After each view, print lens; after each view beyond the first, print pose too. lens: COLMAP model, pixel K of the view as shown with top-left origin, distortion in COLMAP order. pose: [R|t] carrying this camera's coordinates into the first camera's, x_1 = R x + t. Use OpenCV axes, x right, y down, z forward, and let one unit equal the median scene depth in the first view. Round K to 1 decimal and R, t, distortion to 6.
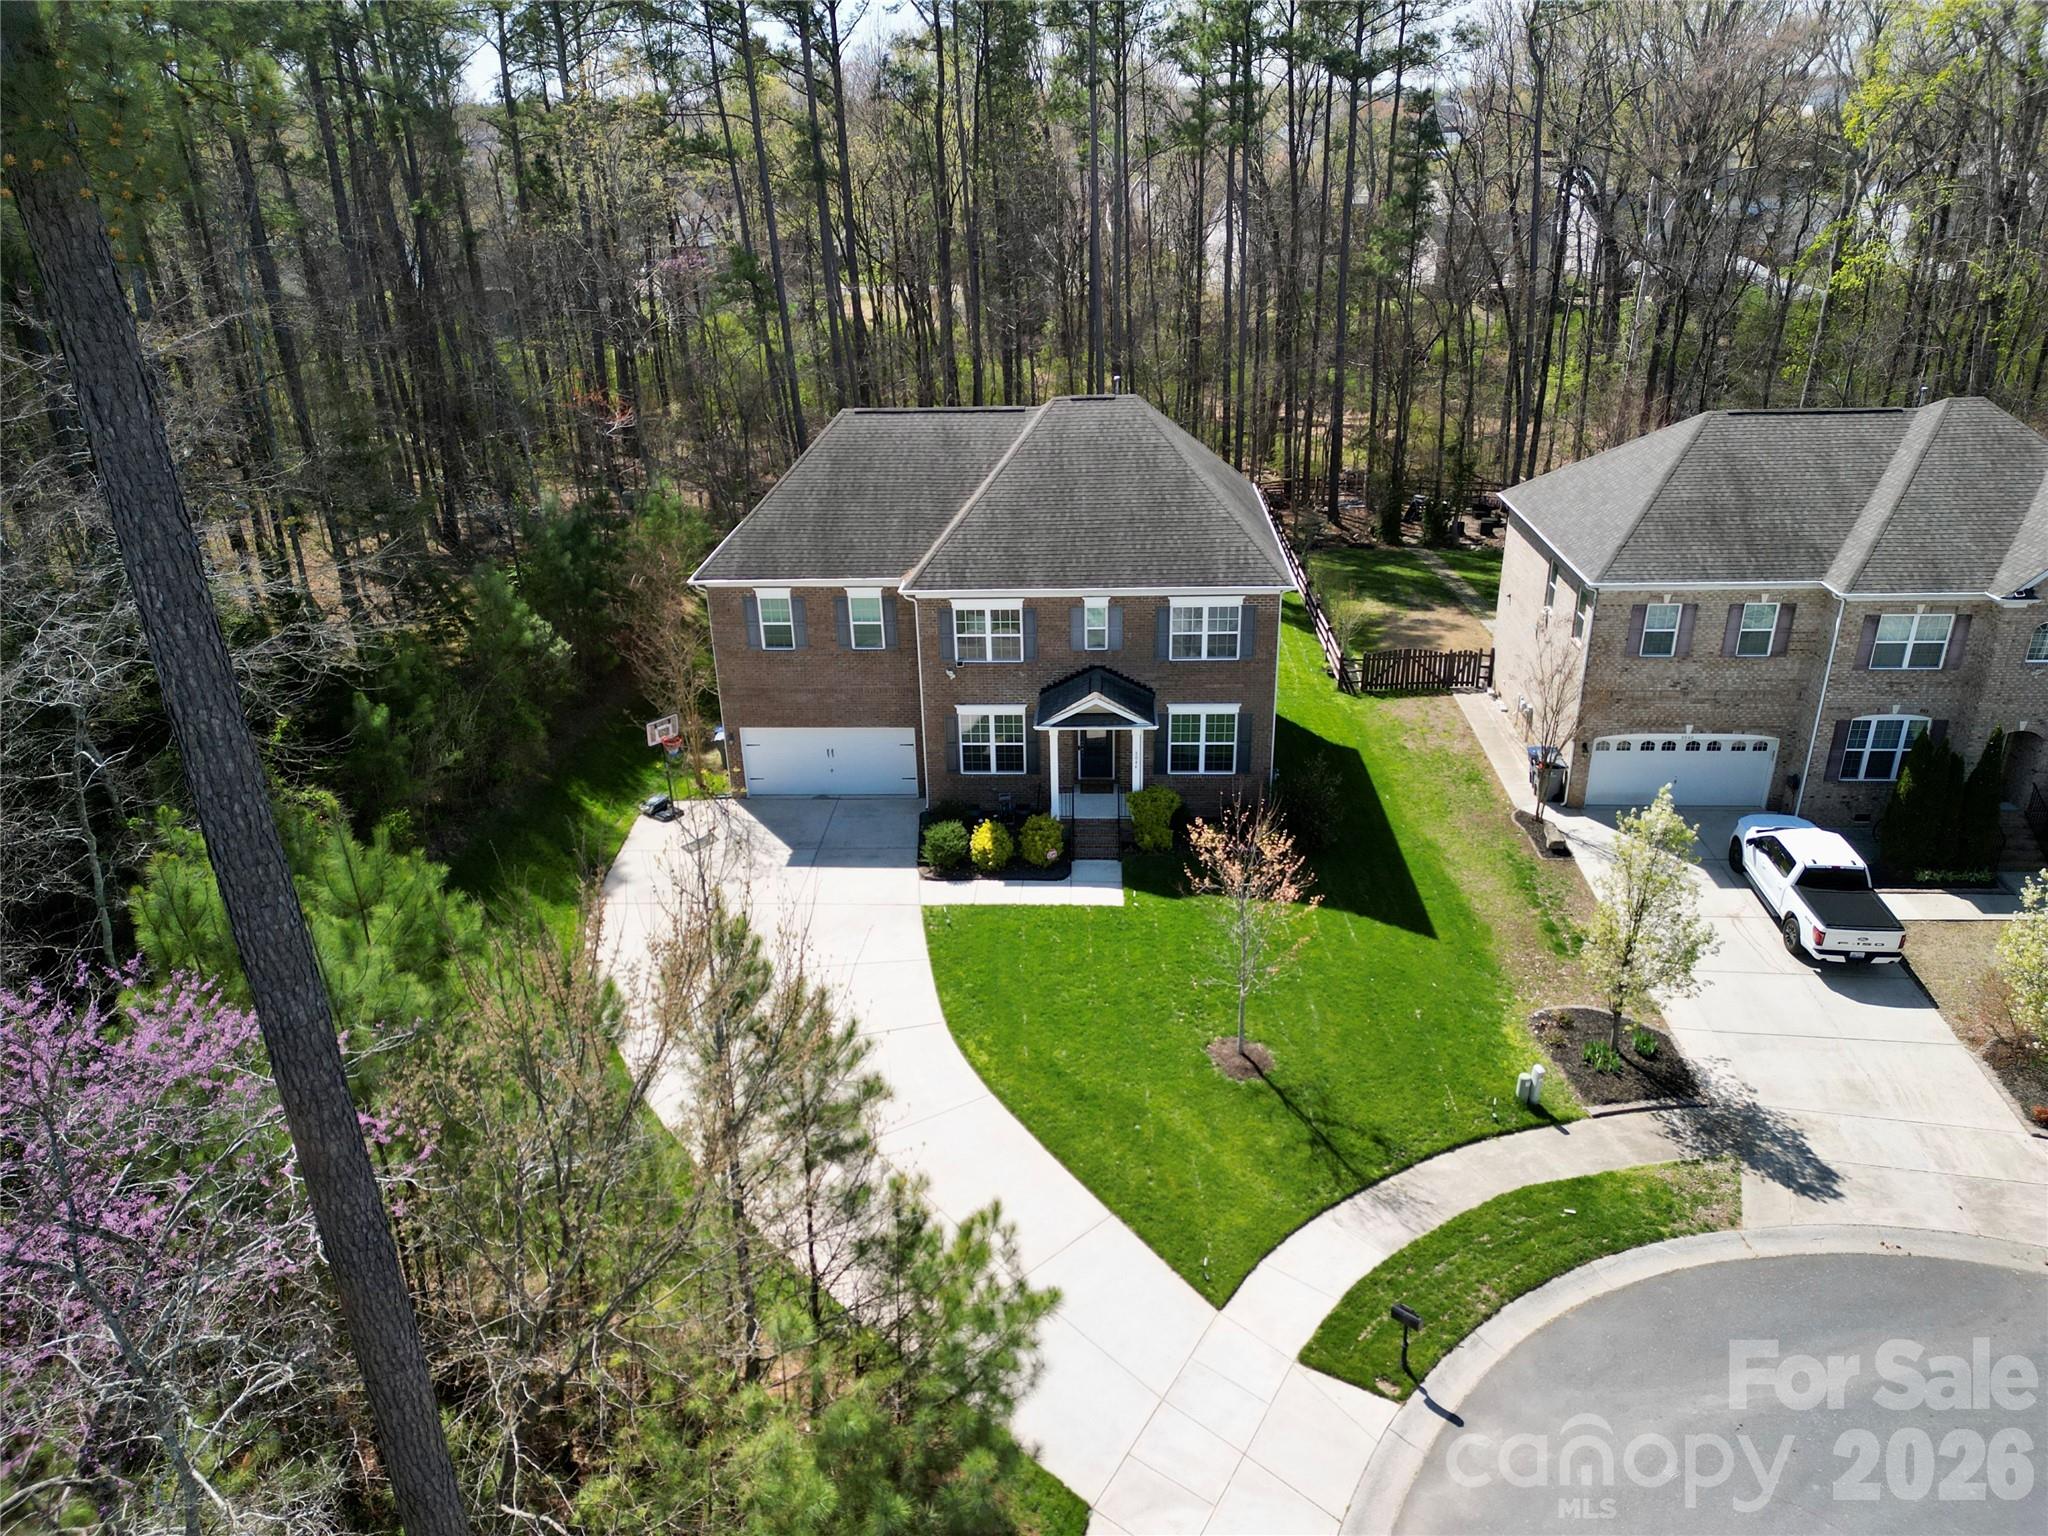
lens RADIAL K [[1422.7, 0, 1022.3], [0, 1422.7, 763.7], [0, 0, 1]] dist [0.040568, -0.014864]
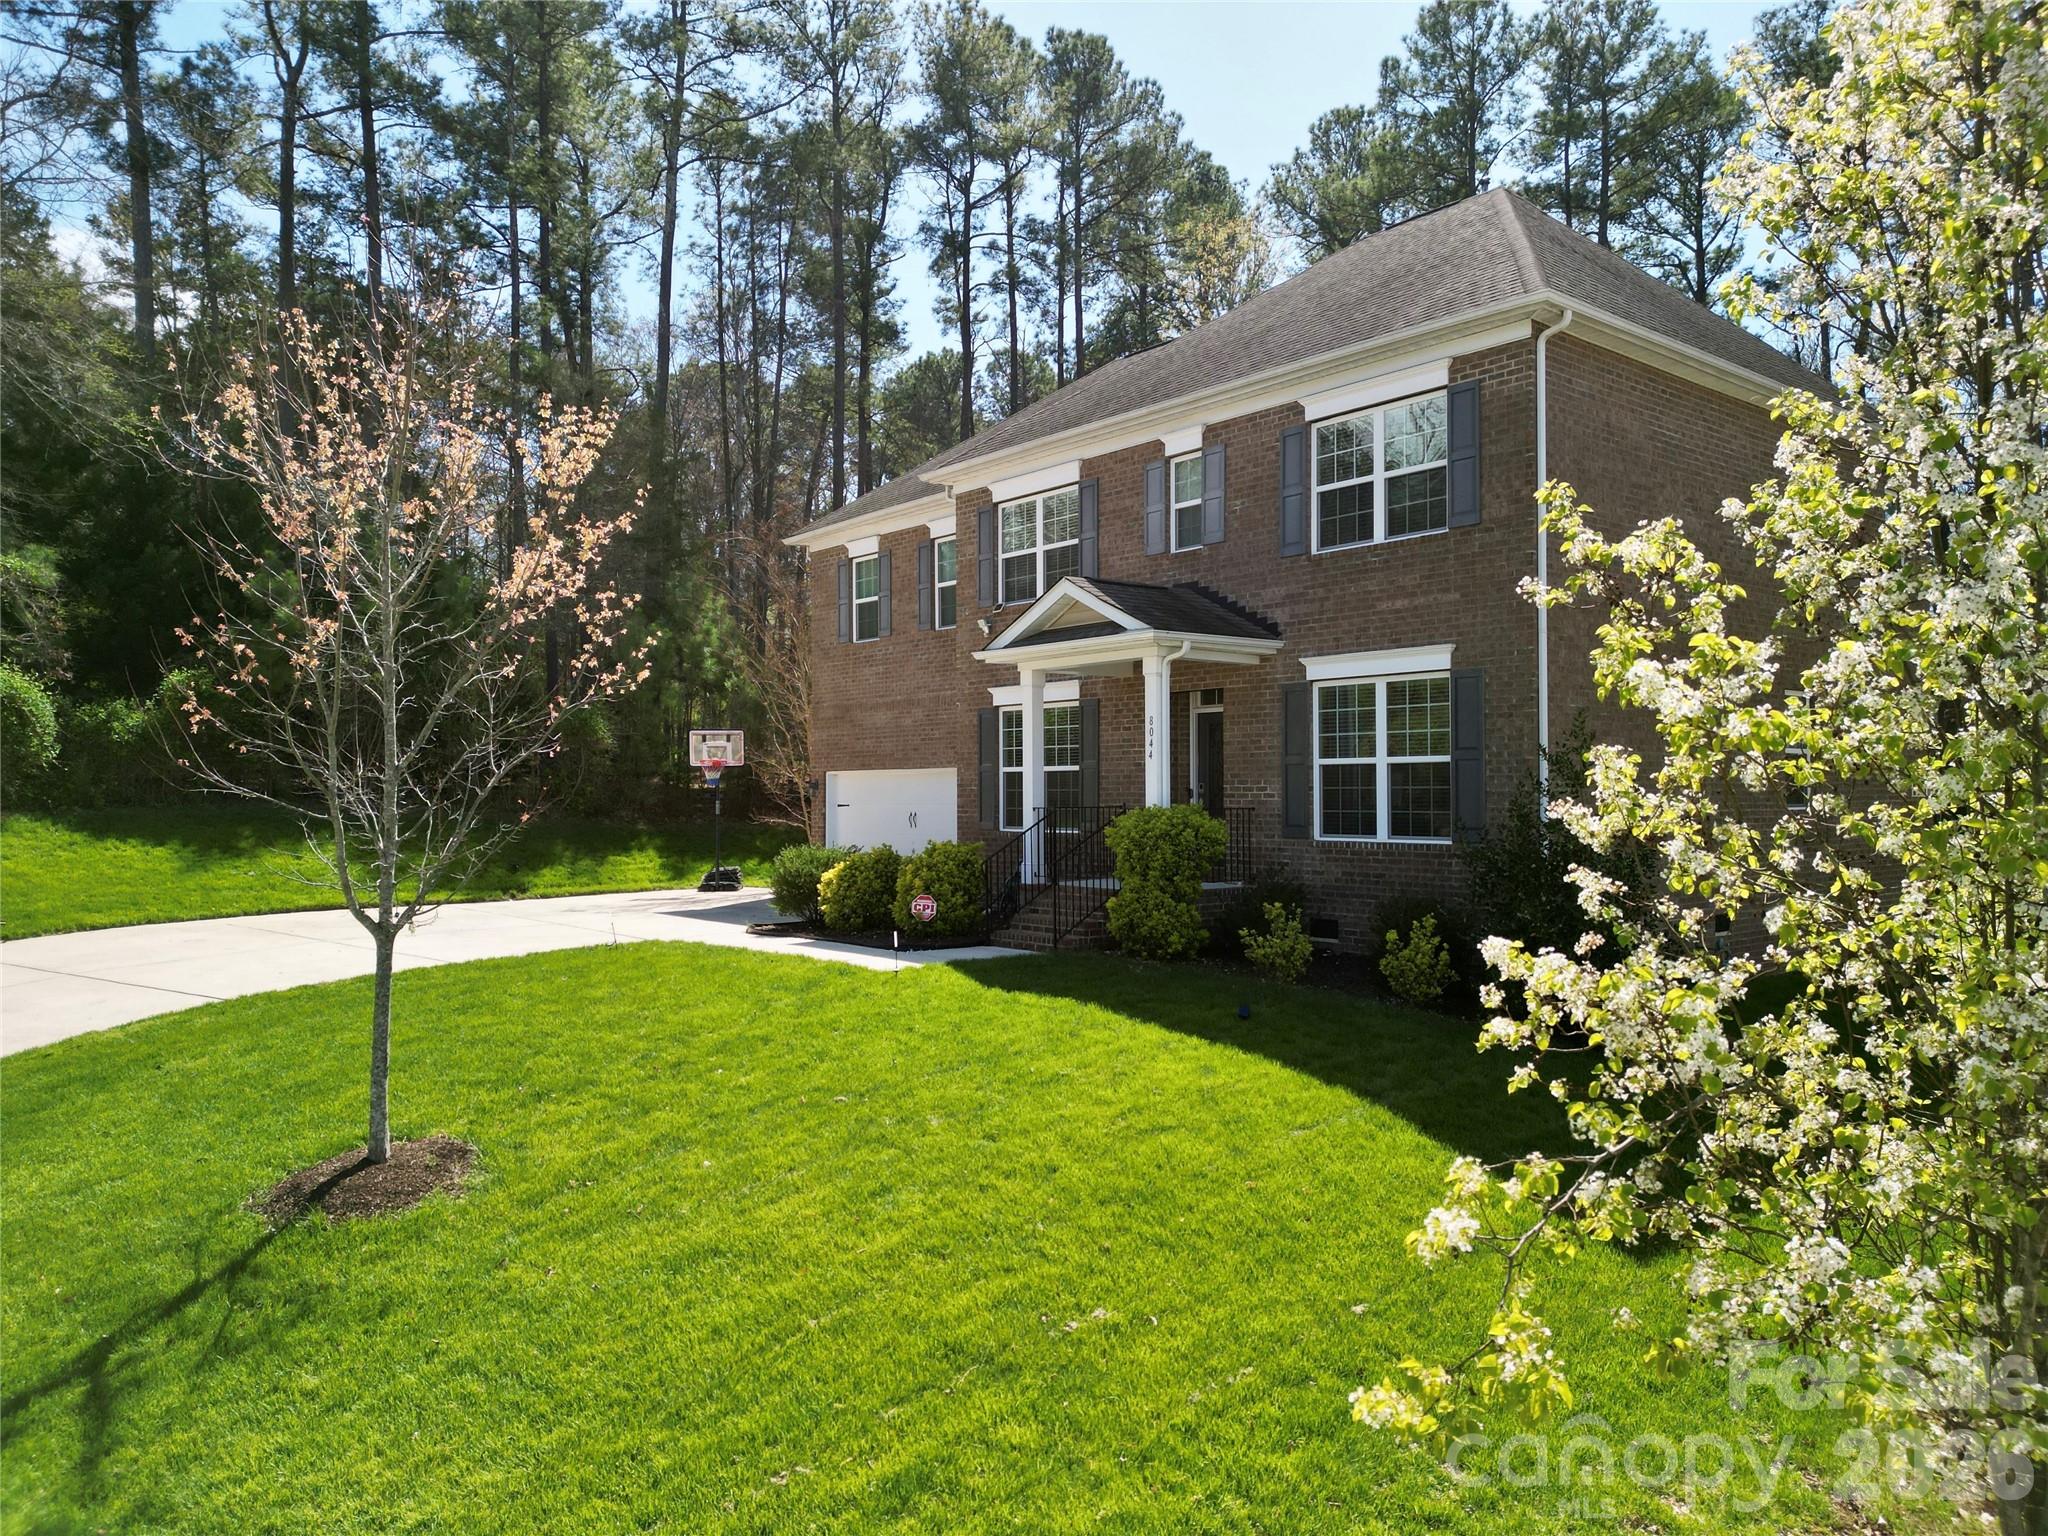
lens RADIAL K [[1422.7, 0, 1021.0], [0, 1422.7, 766.9], [0, 0, 1]] dist [0.040568, -0.014864]
pose [[0.684278, 0.007604, -0.729182, 0.366116], [-0.306979, 0.910030, -0.278585, 0.137240], [0.661459, 0.414473, 0.625047, 0.704640]]
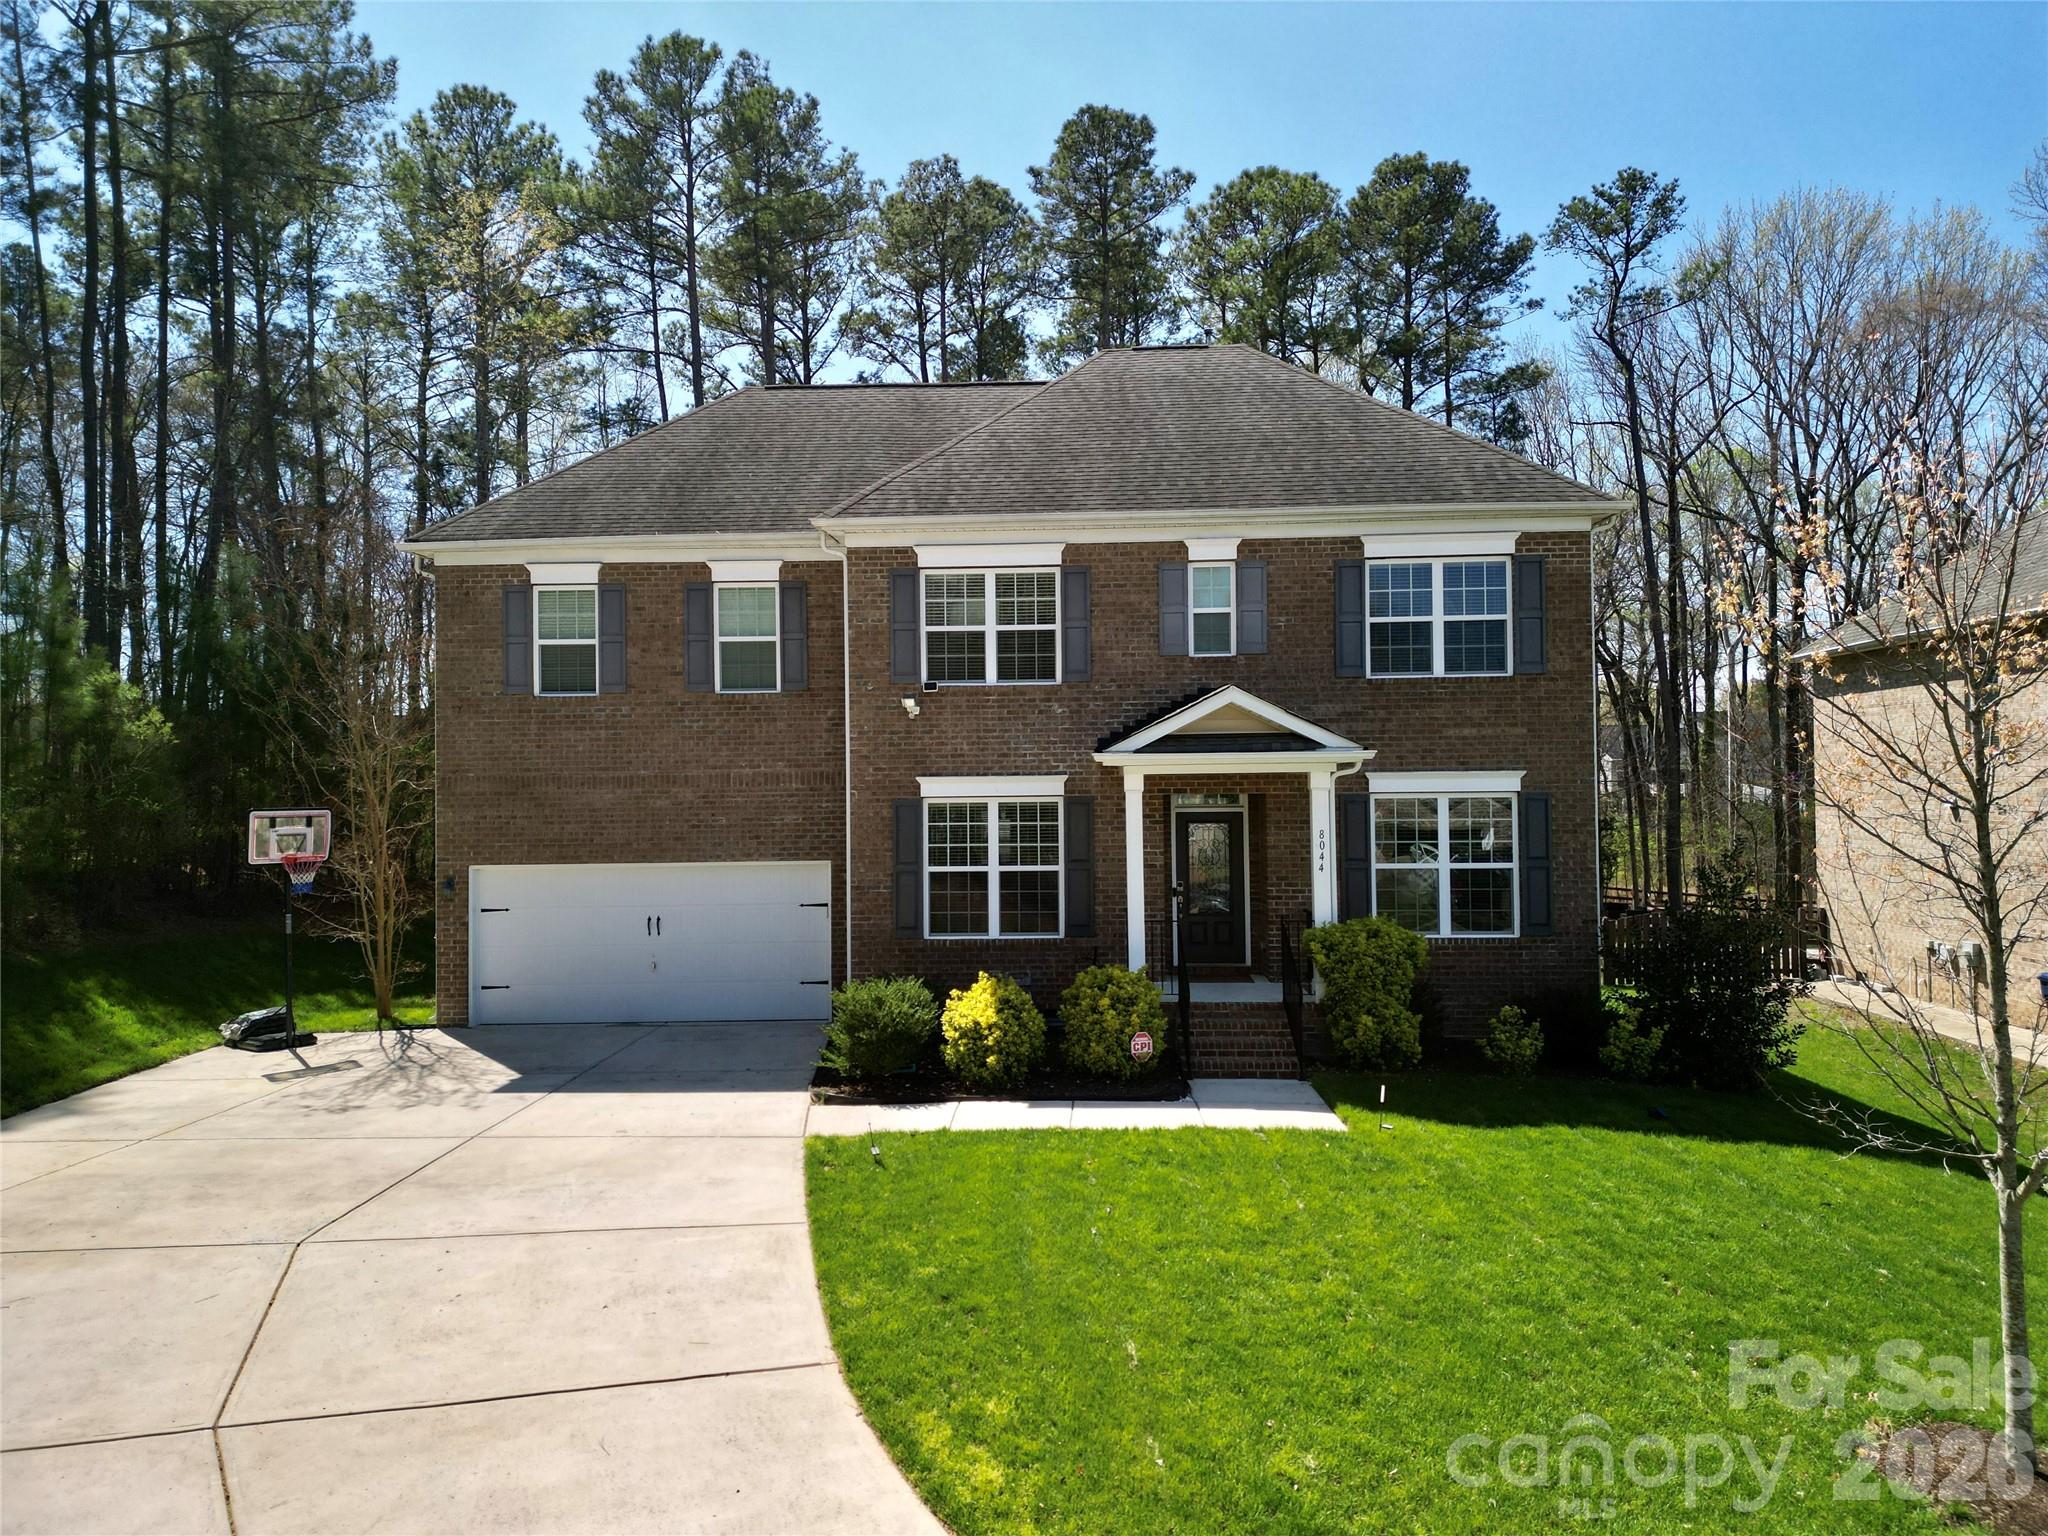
lens RADIAL K [[1422.7, 0, 1014.9], [0, 1422.7, 764.6], [0, 0, 1]] dist [0.040568, -0.014864]
pose [[0.999833, 0.013202, 0.012623, -0.021169], [-0.006679, 0.907485, -0.420032, 0.159067], [-0.017001, 0.419878, 0.907421, 0.585166]]
